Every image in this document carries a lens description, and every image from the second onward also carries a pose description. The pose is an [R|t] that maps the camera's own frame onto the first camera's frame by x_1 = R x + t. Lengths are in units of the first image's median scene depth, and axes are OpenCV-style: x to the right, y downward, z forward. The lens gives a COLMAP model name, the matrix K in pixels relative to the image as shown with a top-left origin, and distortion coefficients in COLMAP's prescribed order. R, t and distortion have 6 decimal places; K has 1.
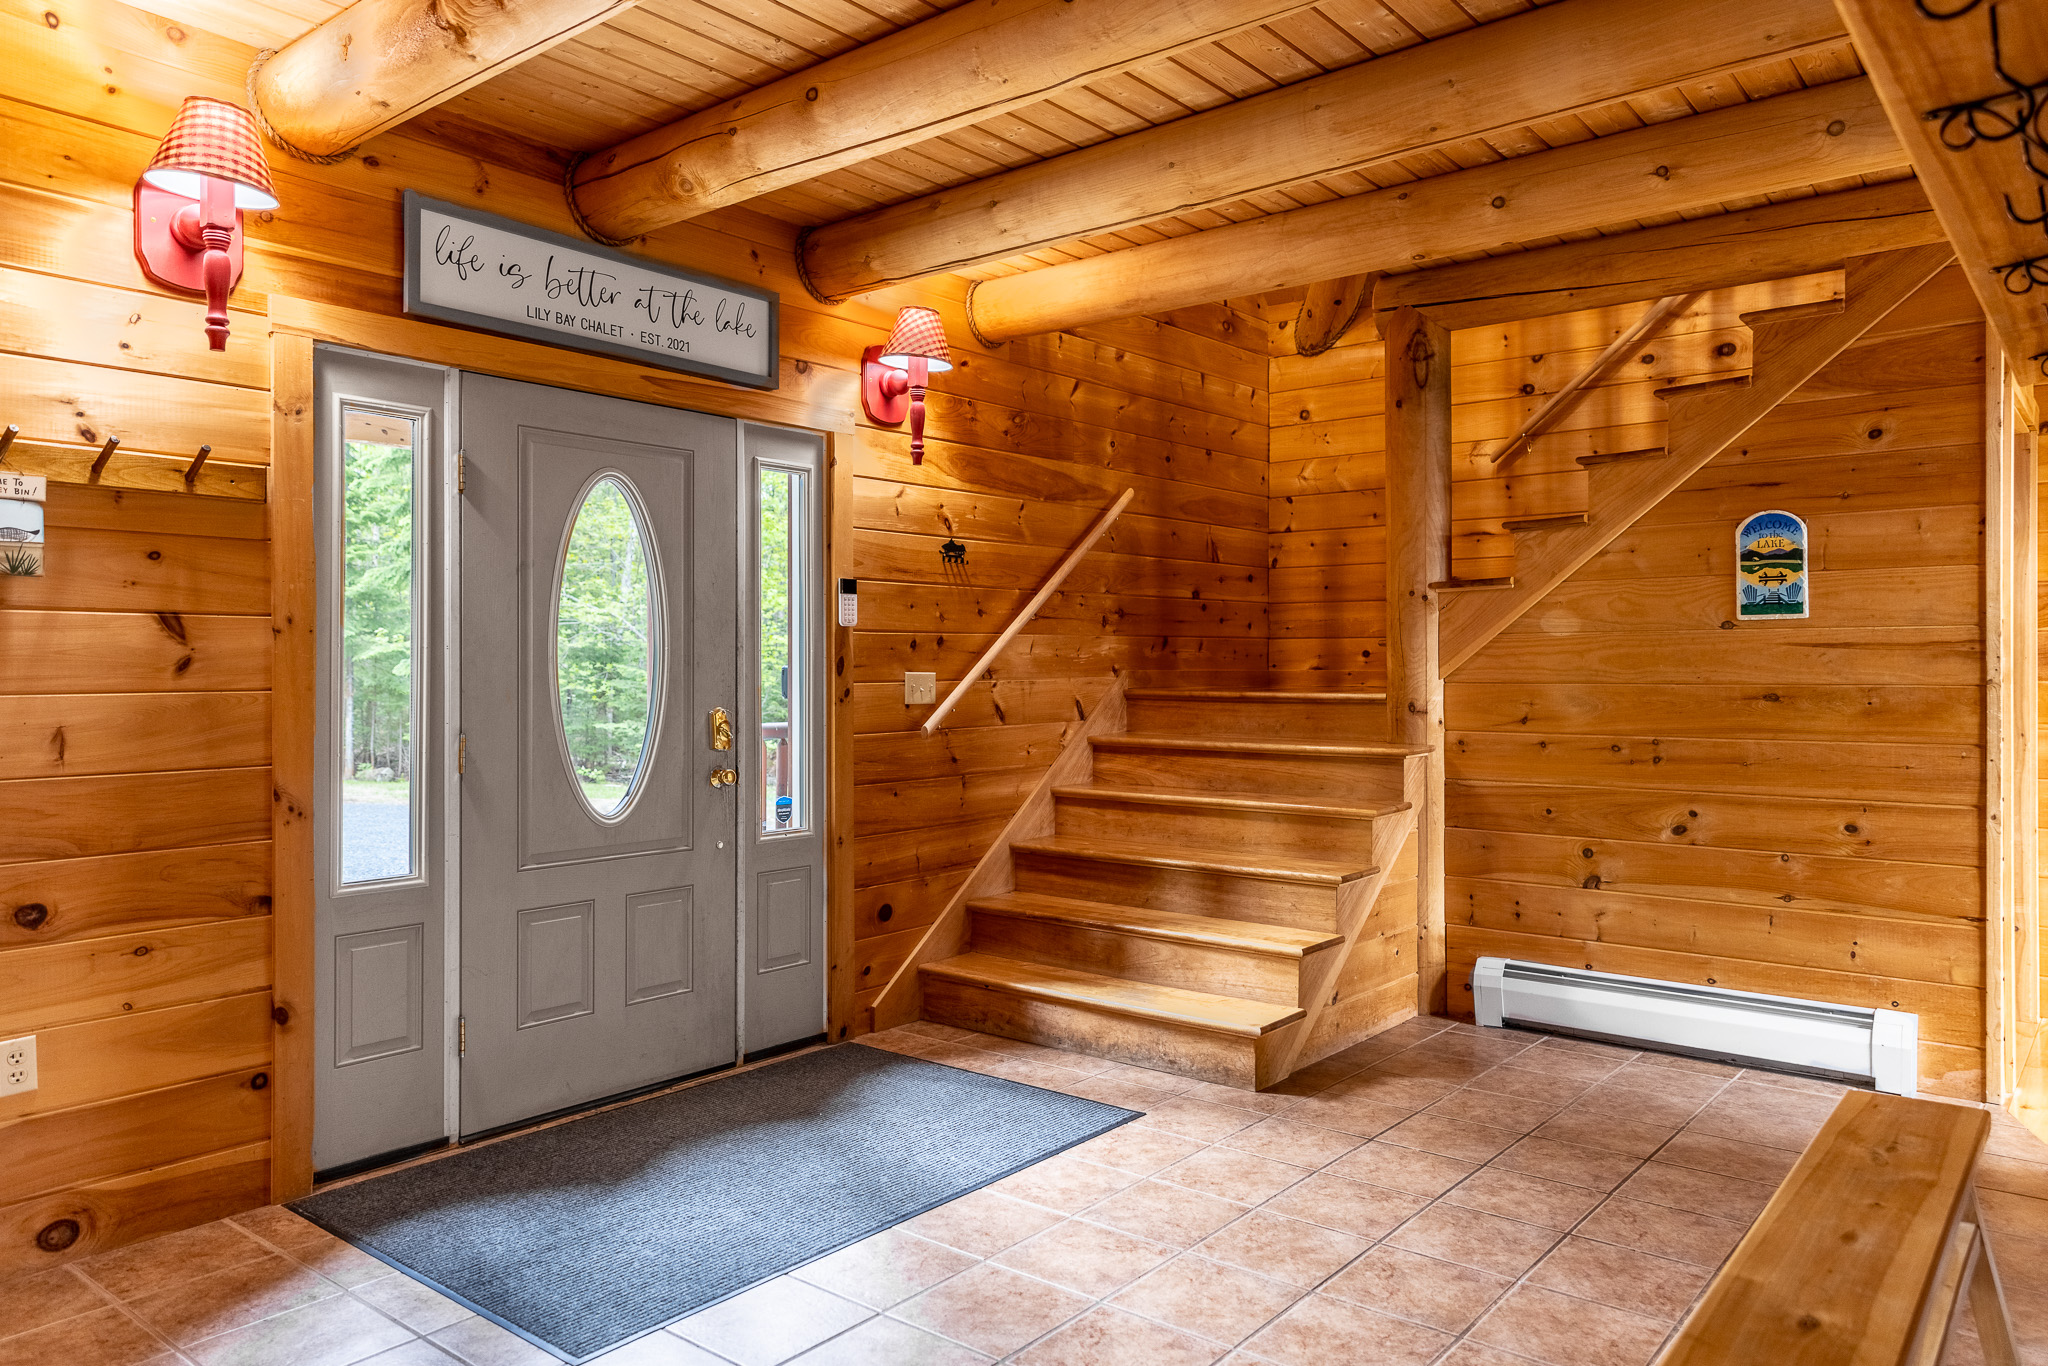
lens RADIAL K [[1381.8, 0, 1036.2], [0, 1381.8, 671.6], [0, 0, 1]] dist [0.013173, -0.007006]
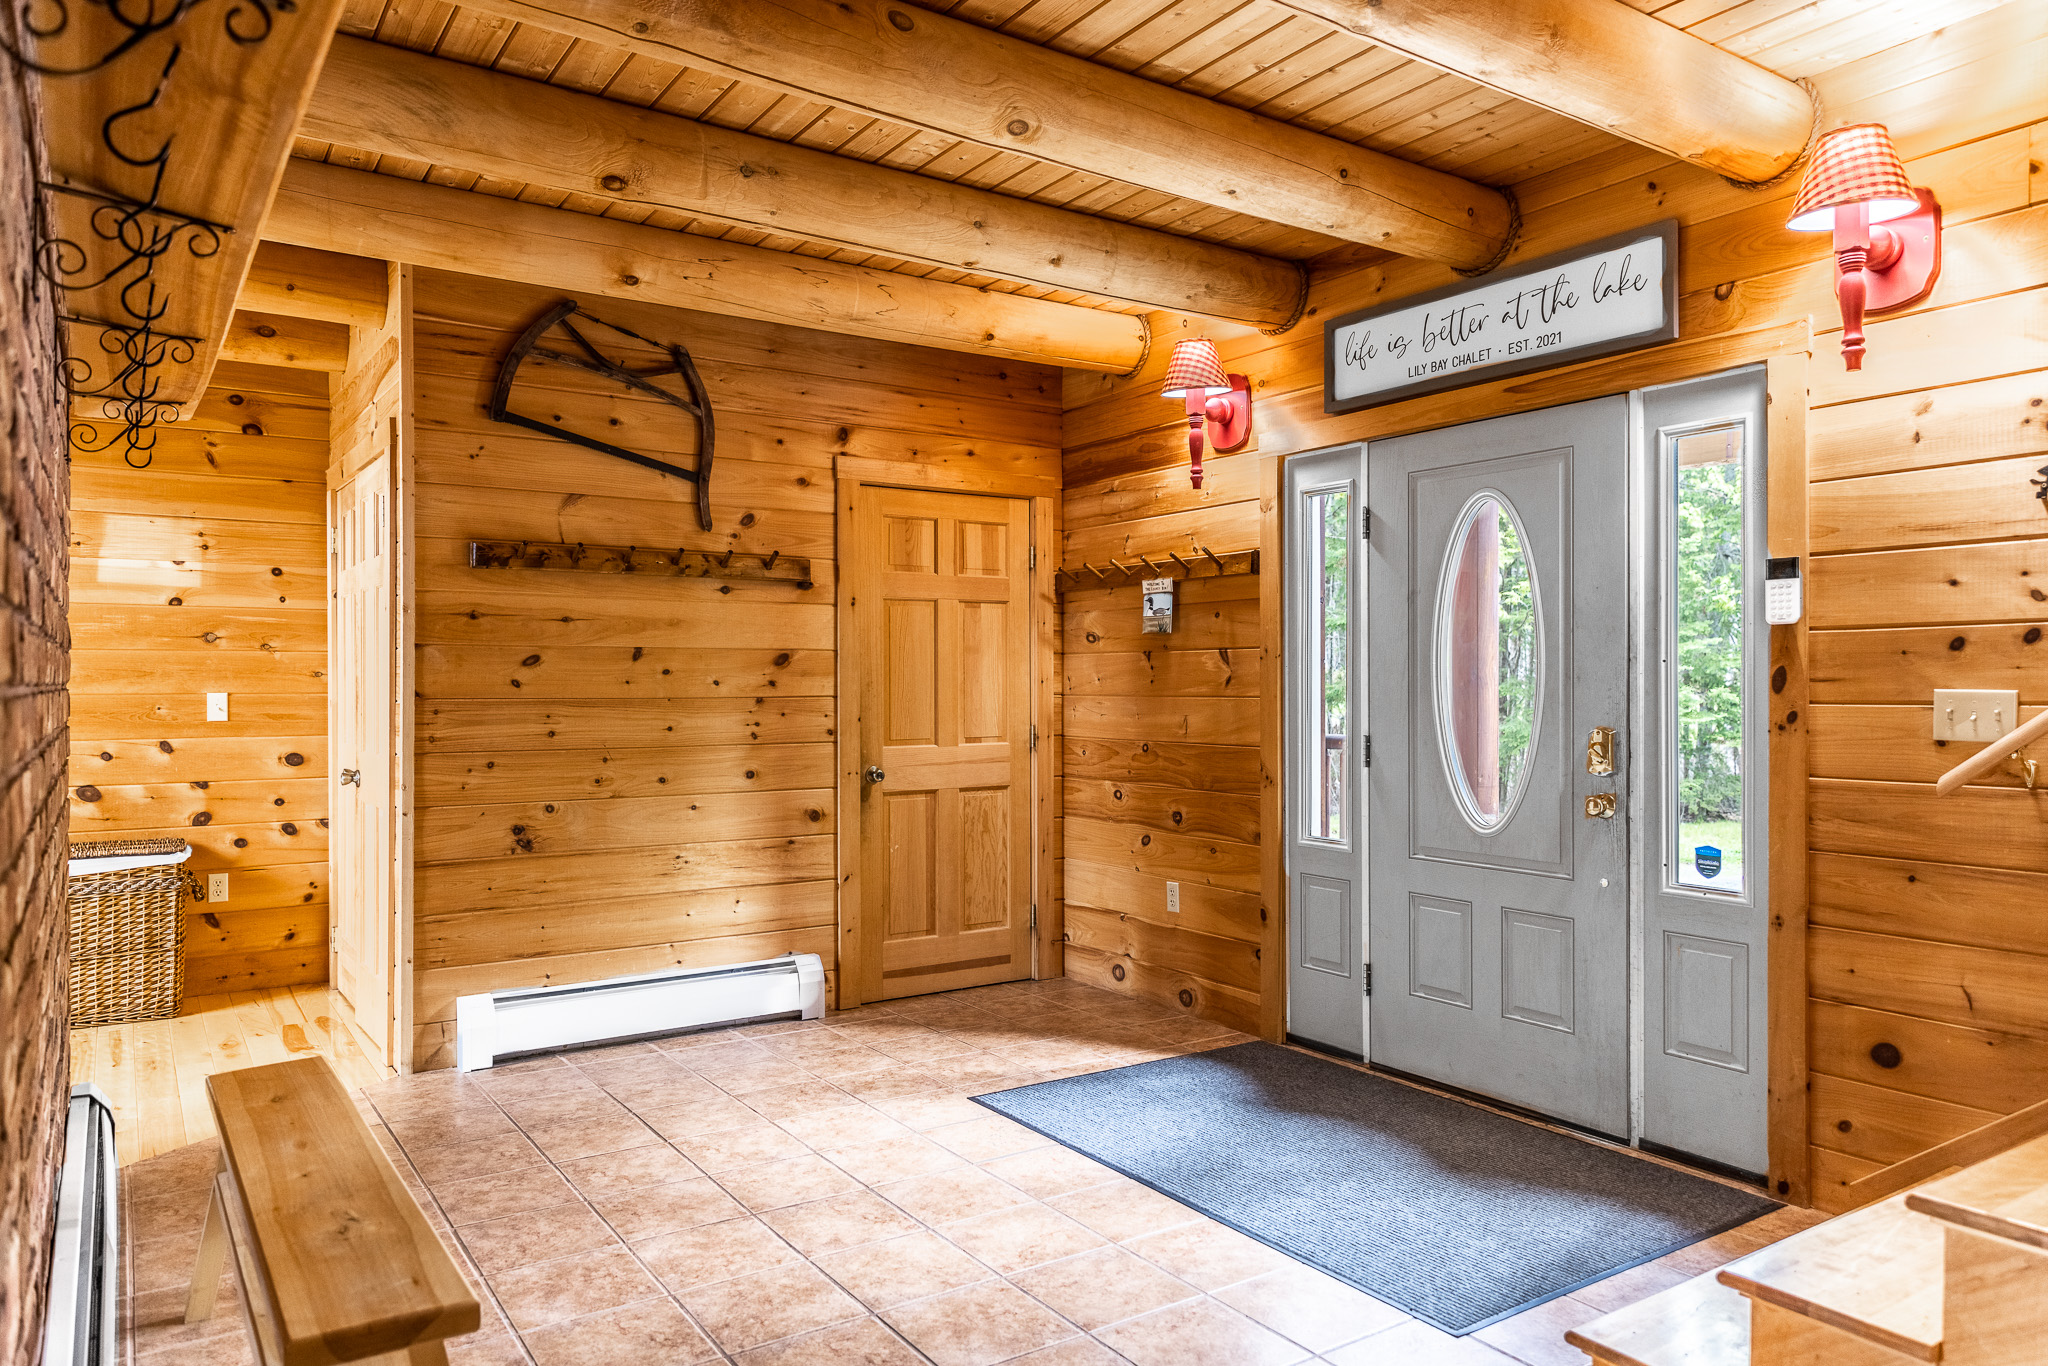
lens RADIAL K [[1381.8, 0, 1037.3], [0, 1381.8, 687.7], [0, 0, 1]] dist [0.013173, -0.007006]
pose [[-0.296396, 0.003917, -0.955057, 0.815721], [-0.001243, 0.999989, 0.004487, -0.002968], [0.955064, 0.002518, -0.296388, 1.034632]]
